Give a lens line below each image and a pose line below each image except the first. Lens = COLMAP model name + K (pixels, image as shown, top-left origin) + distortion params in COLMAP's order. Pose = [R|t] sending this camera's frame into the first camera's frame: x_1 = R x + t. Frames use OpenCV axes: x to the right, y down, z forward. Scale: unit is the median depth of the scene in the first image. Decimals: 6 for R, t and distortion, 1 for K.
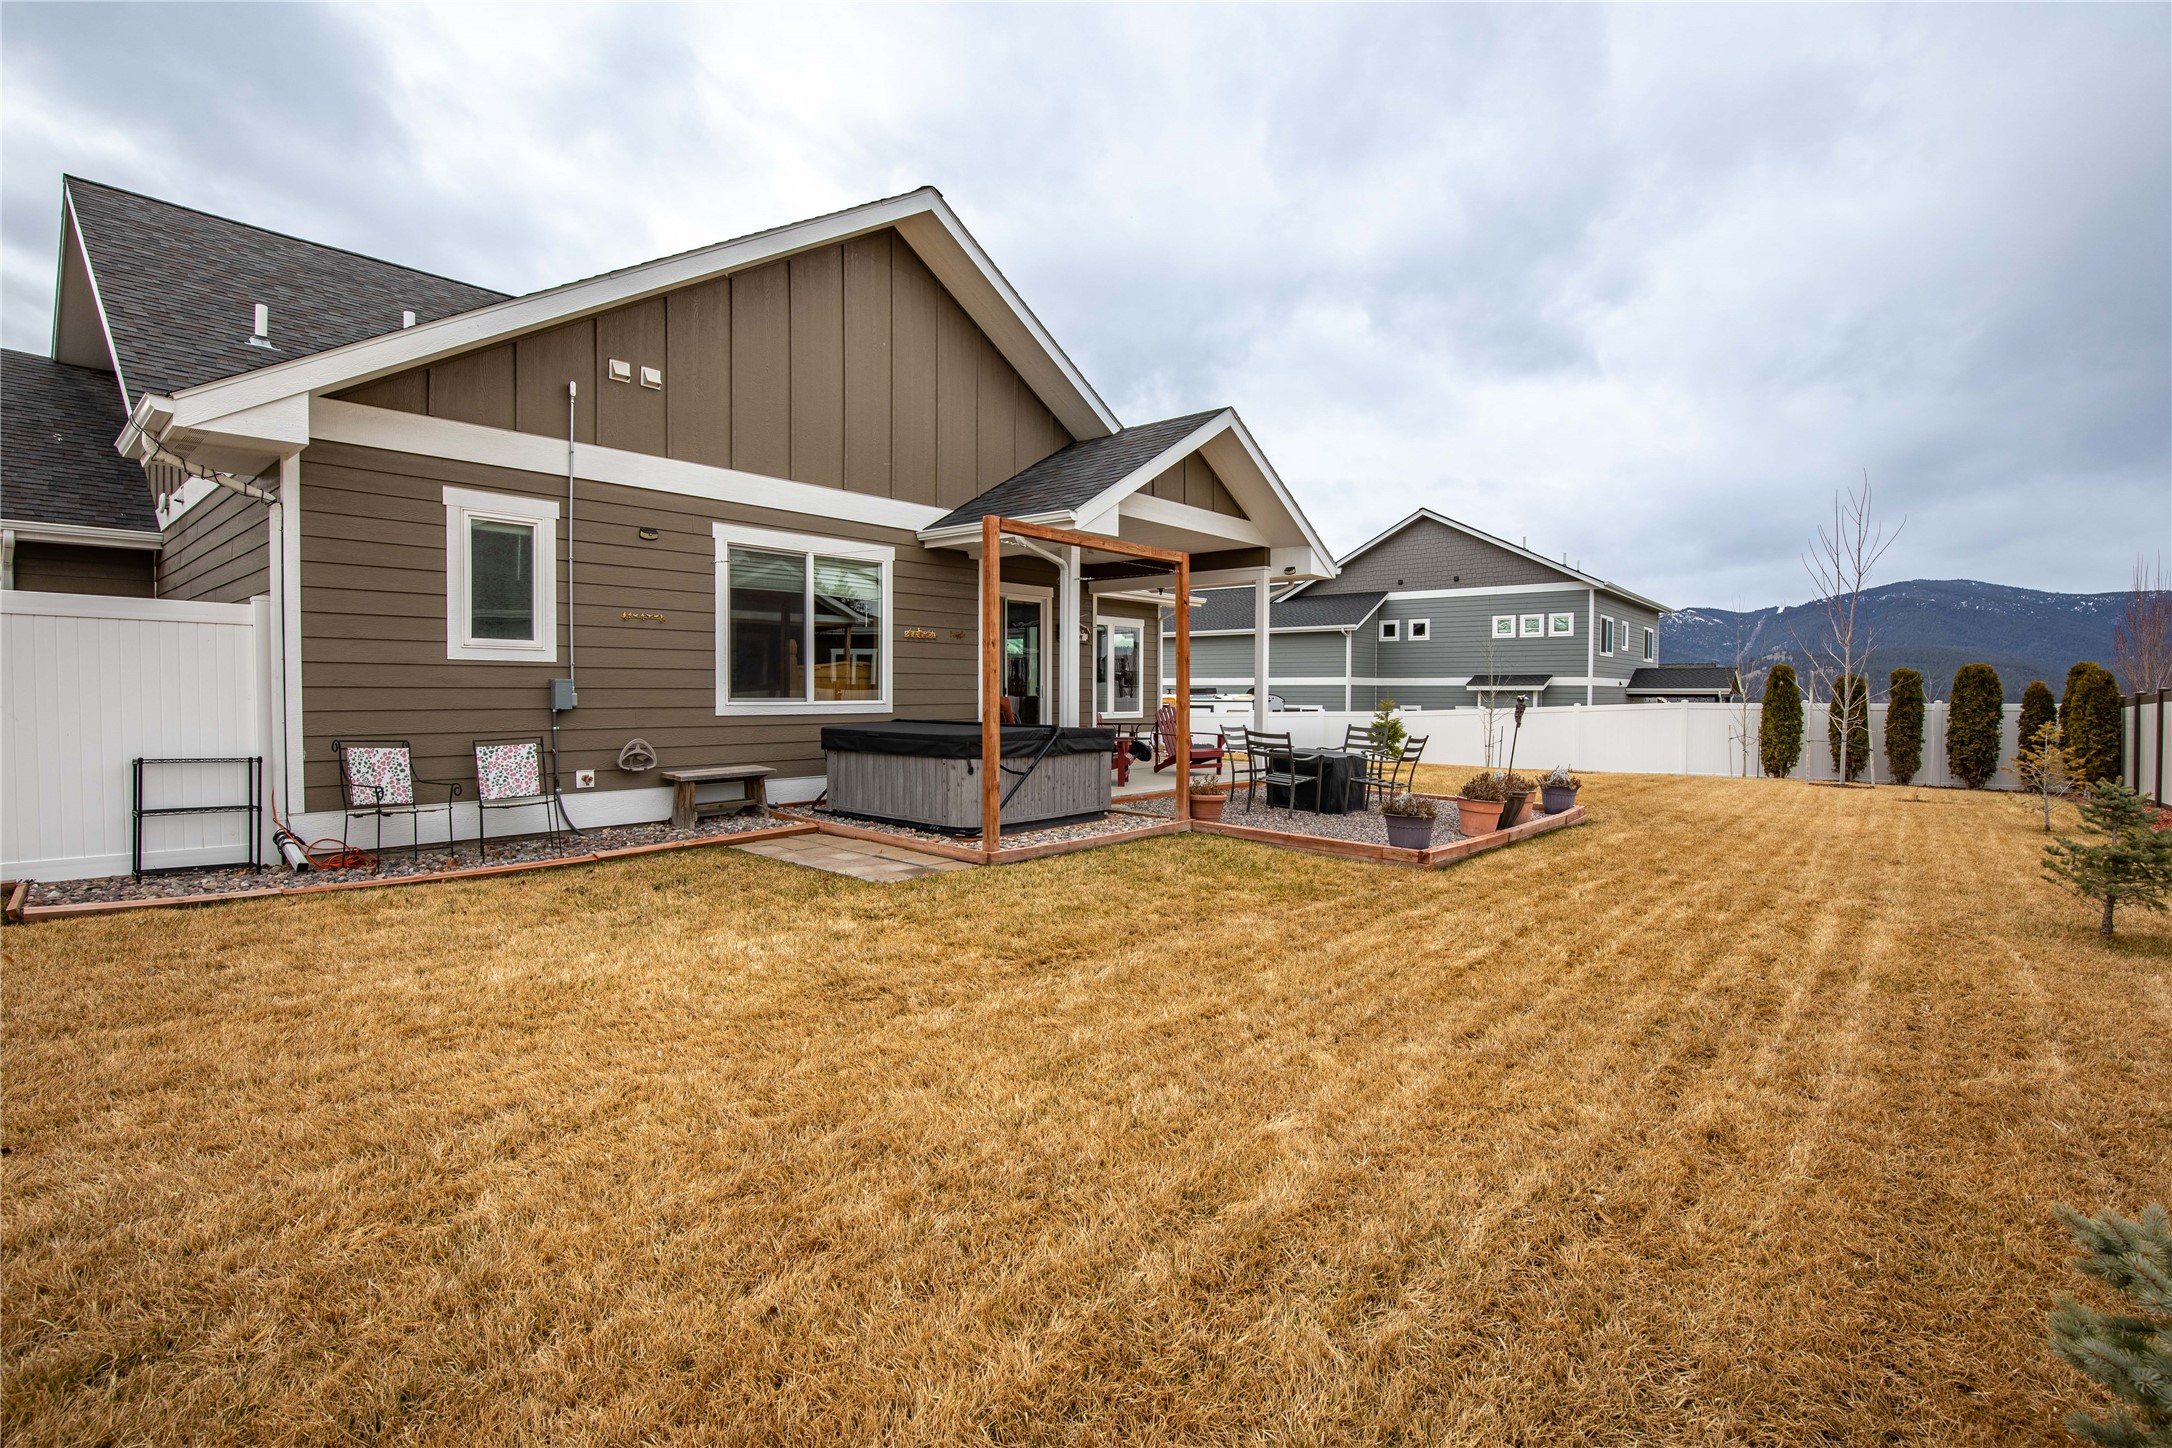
lens RADIAL K [[988.8, 0, 1095.7], [0, 988.8, 707.7], [0, 0, 1]] dist [-0.000988, 0.000428]
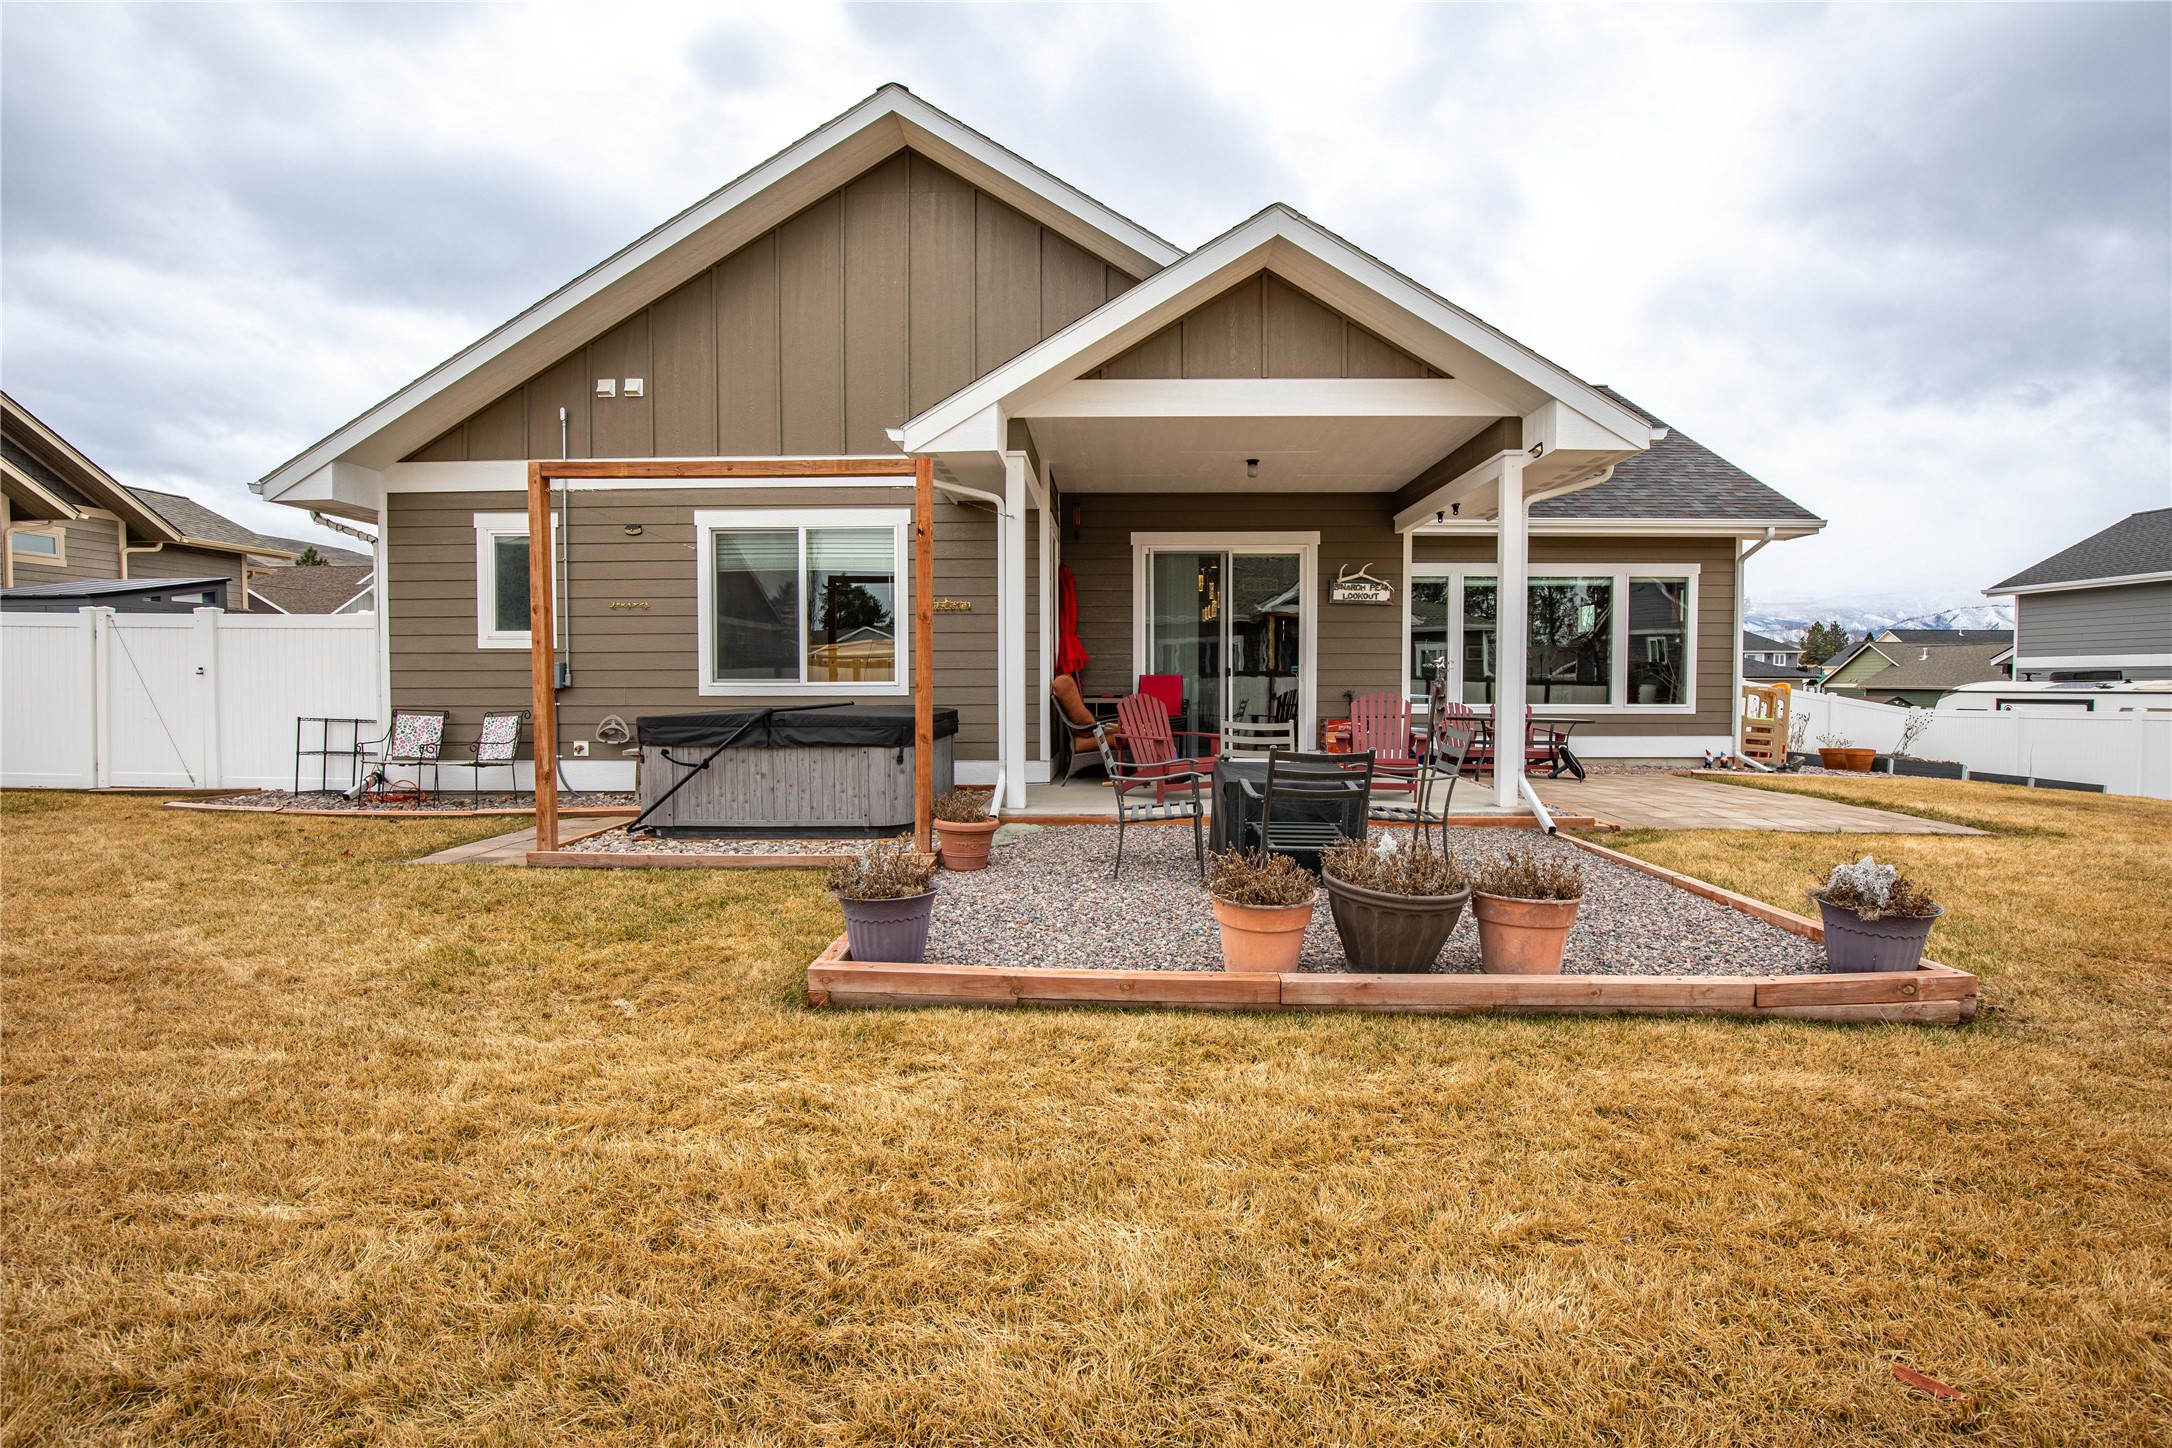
lens RADIAL K [[988.8, 0, 1095.7], [0, 988.8, 707.7], [0, 0, 1]] dist [-0.000988, 0.000428]
pose [[0.629069, 0.014014, -0.777223, 0.694968], [-0.009503, 0.999901, 0.010337, 0.005861], [0.777291, 0.000883, 0.629141, 0.669266]]
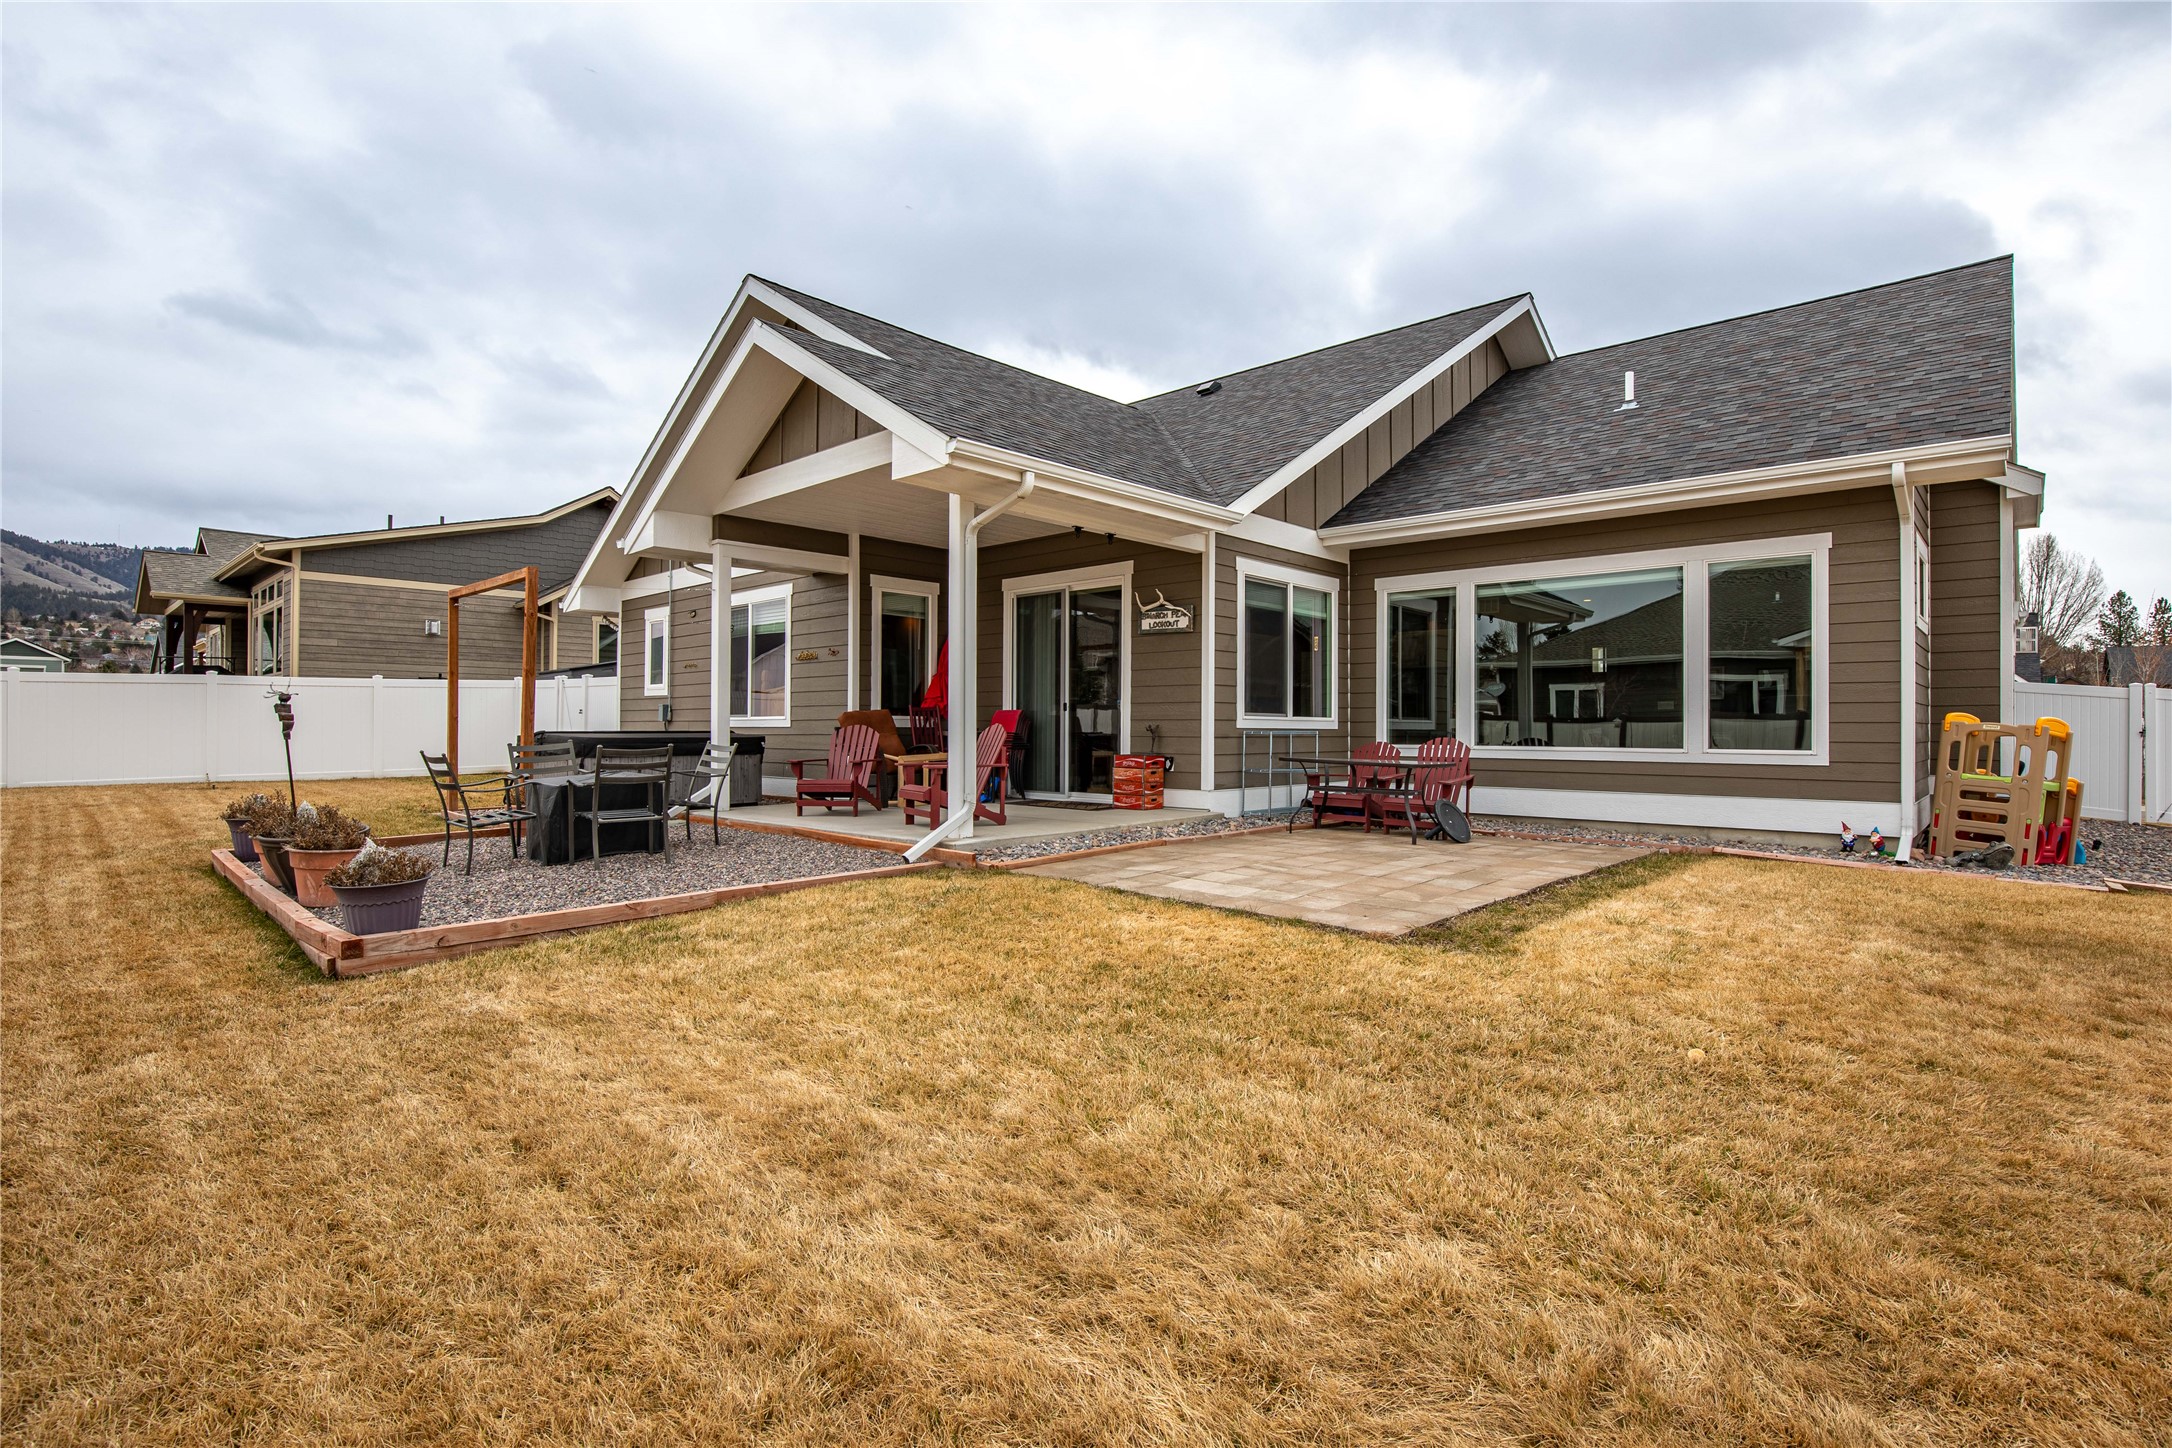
lens RADIAL K [[1025.7, 0, 1086.0], [0, 1025.7, 724.0], [0, 0, 1]] dist [-0.002176, -0.007160]
pose [[-0.050453, -0.008644, -0.998689, 1.134765], [-0.021197, 0.999747, -0.007582, 0.004149], [0.998501, 0.020786, -0.050623, 1.644304]]
